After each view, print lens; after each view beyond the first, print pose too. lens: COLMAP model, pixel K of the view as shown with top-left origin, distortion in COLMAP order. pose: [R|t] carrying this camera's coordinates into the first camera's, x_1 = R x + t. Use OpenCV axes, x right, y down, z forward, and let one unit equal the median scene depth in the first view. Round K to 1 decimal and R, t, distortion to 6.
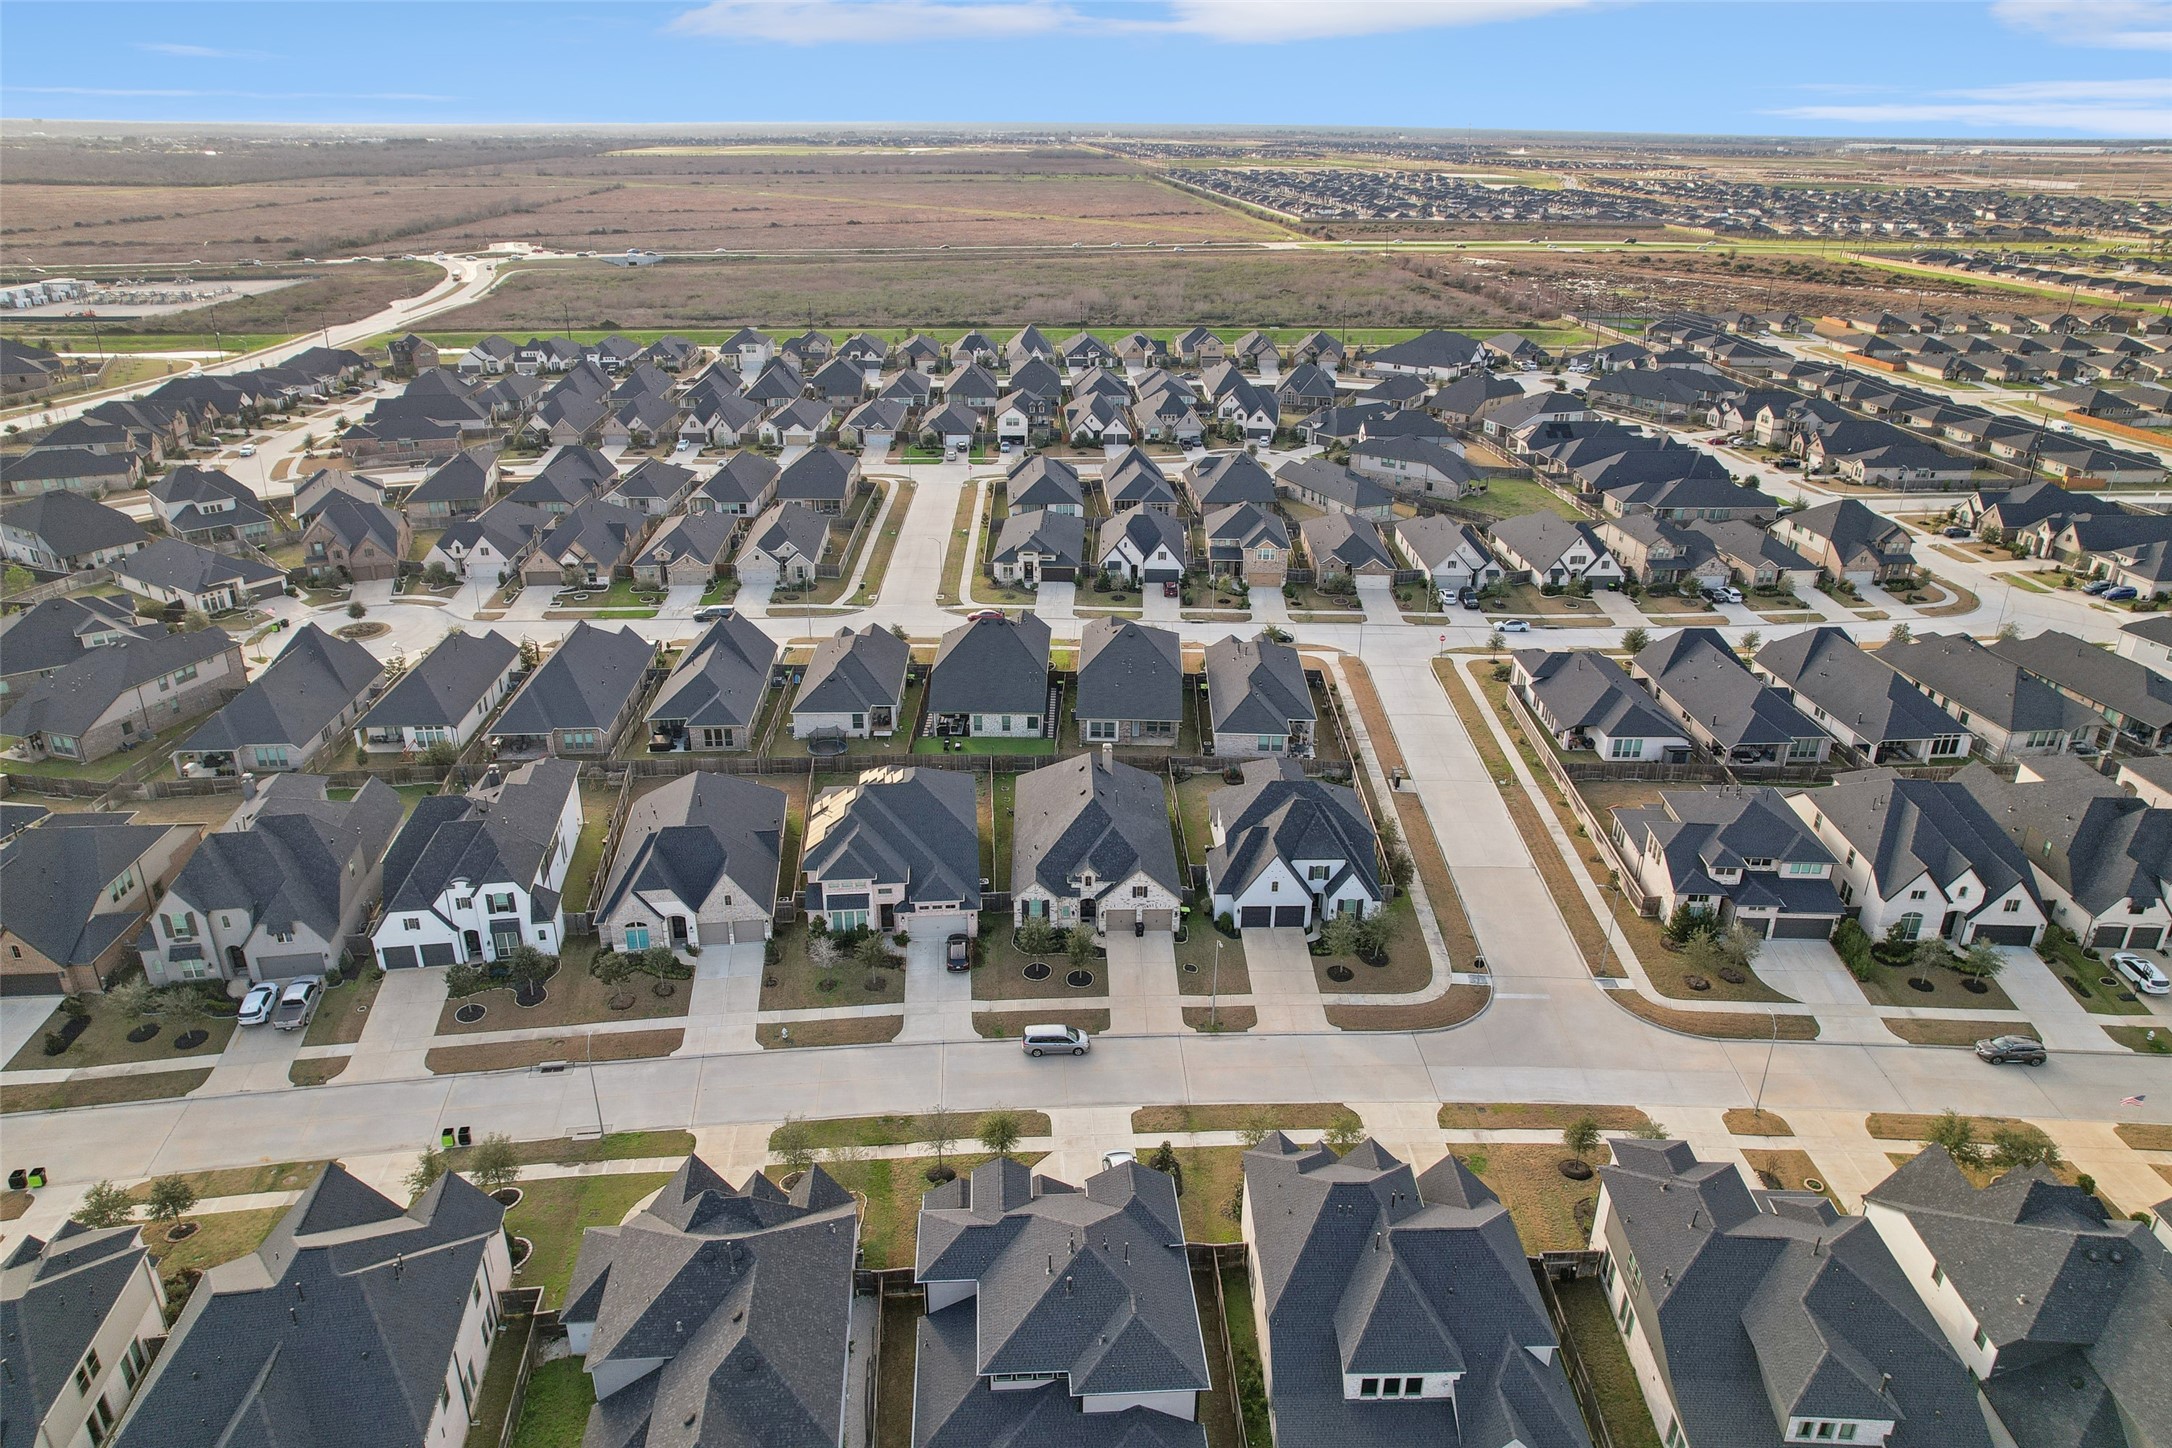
lens RADIAL K [[1459.5, 0, 1086.0], [0, 1459.5, 724.0], [0, 0, 1]] dist [-0.081784, 0.075333]
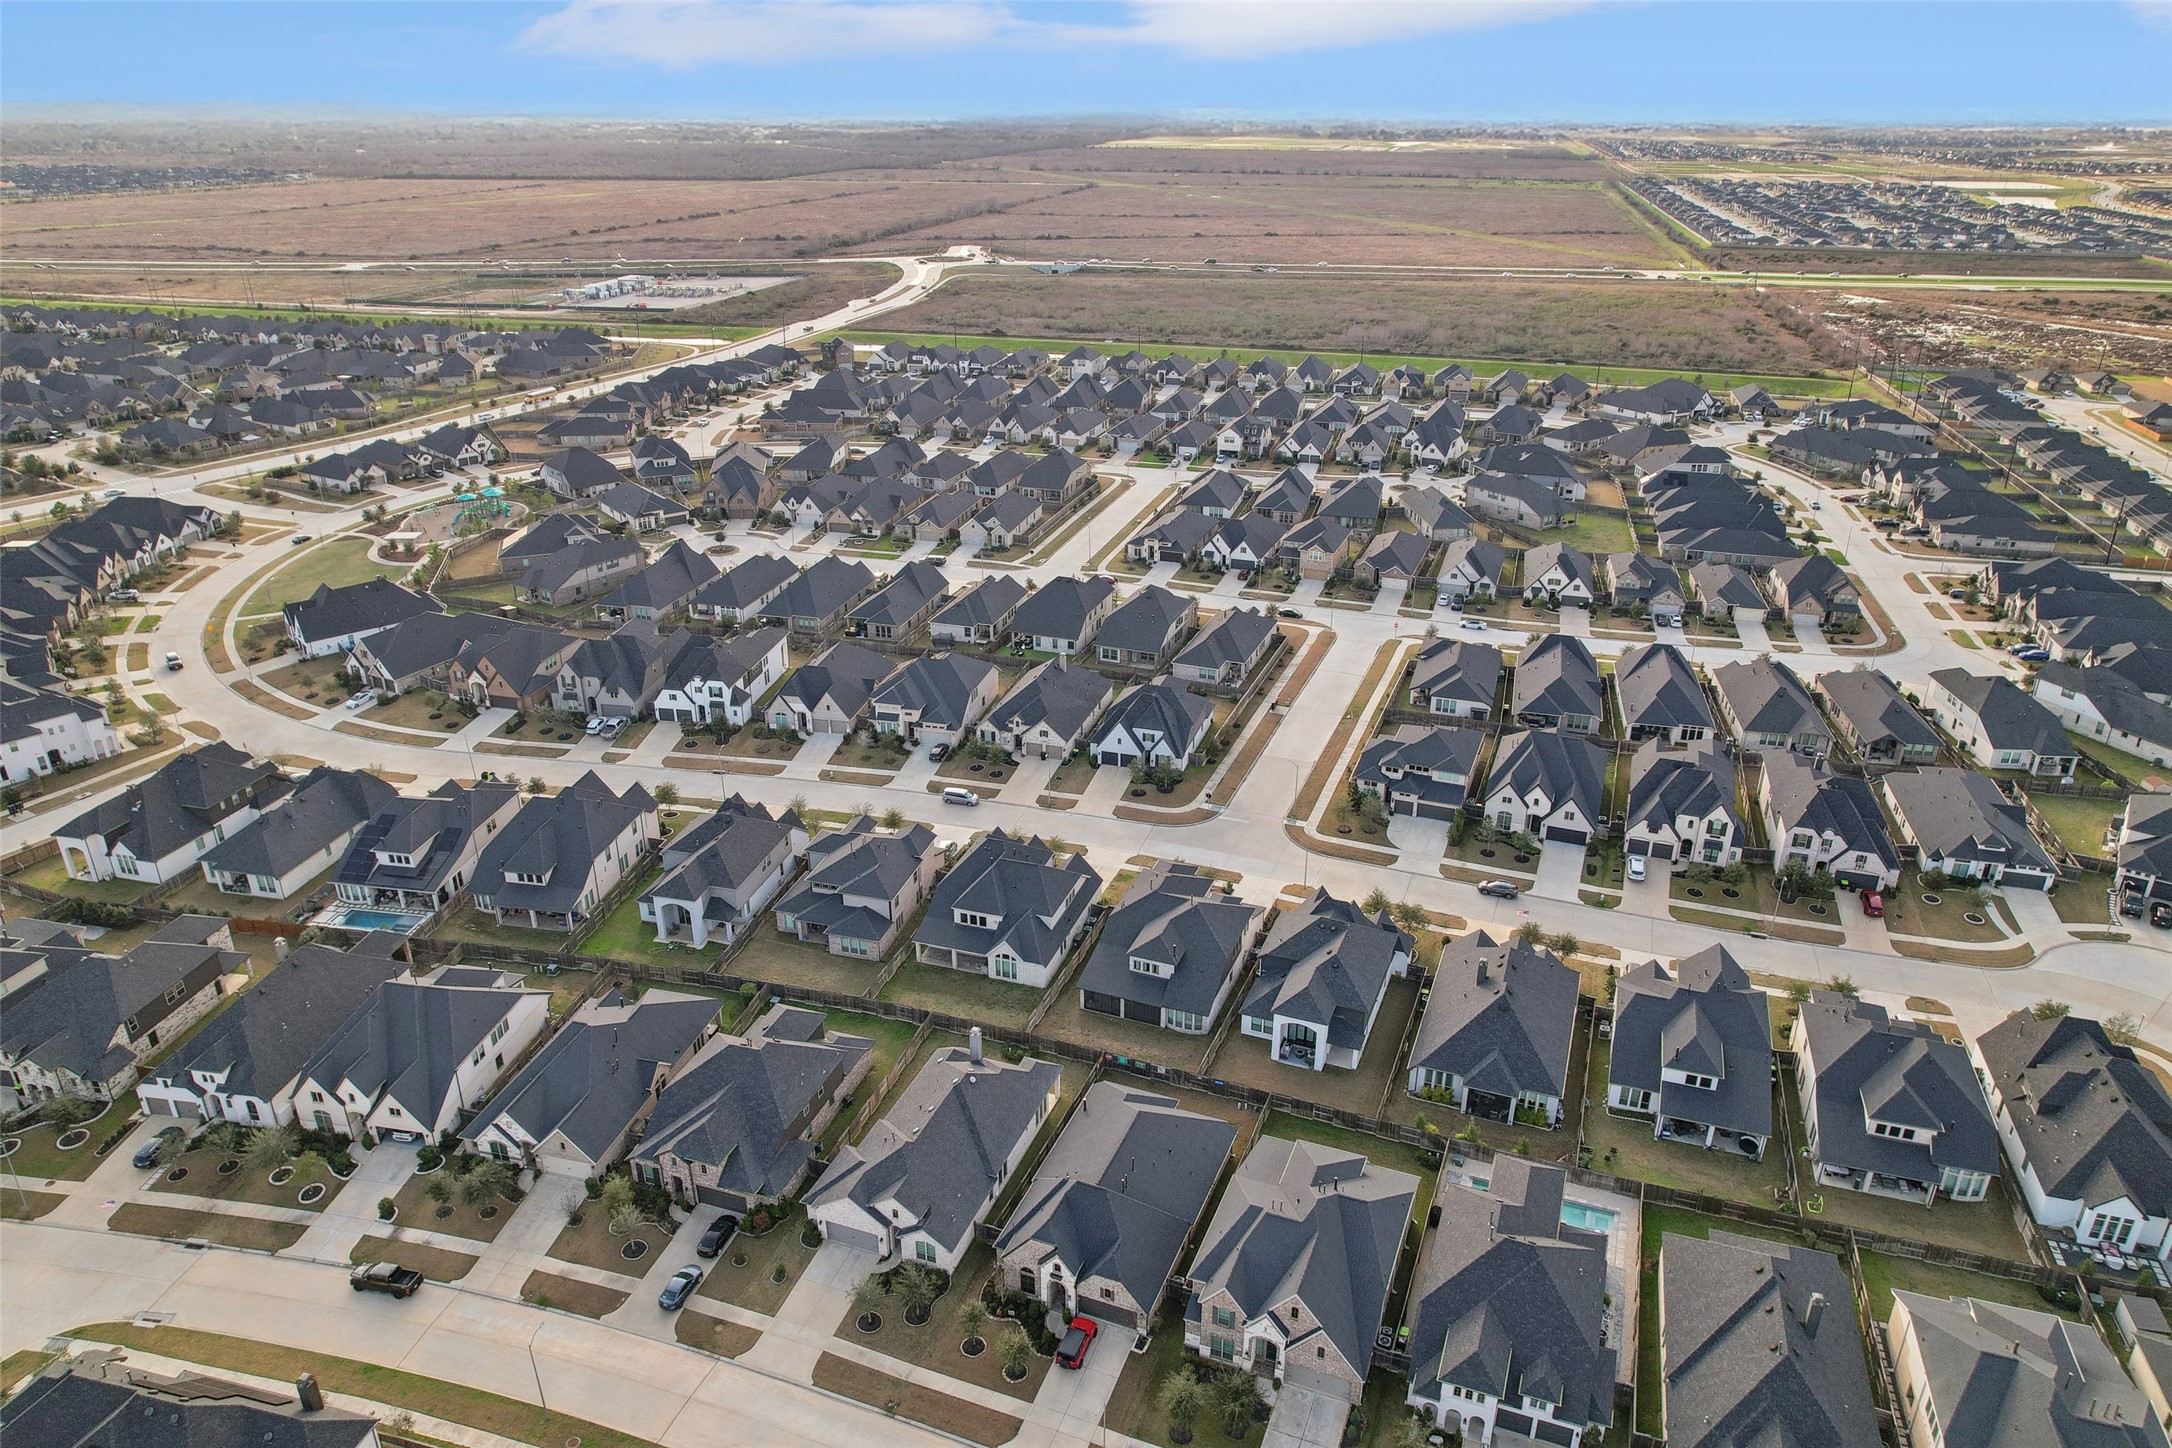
lens RADIAL K [[1459.5, 0, 1086.0], [0, 1459.5, 724.0], [0, 0, 1]] dist [-0.081784, 0.075333]
pose [[0.945672, 0.125778, -0.299807, 0.354721], [-0.122198, 0.992030, 0.030741, 0.025687], [0.301283, 0.007565, 0.953505, -0.380310]]
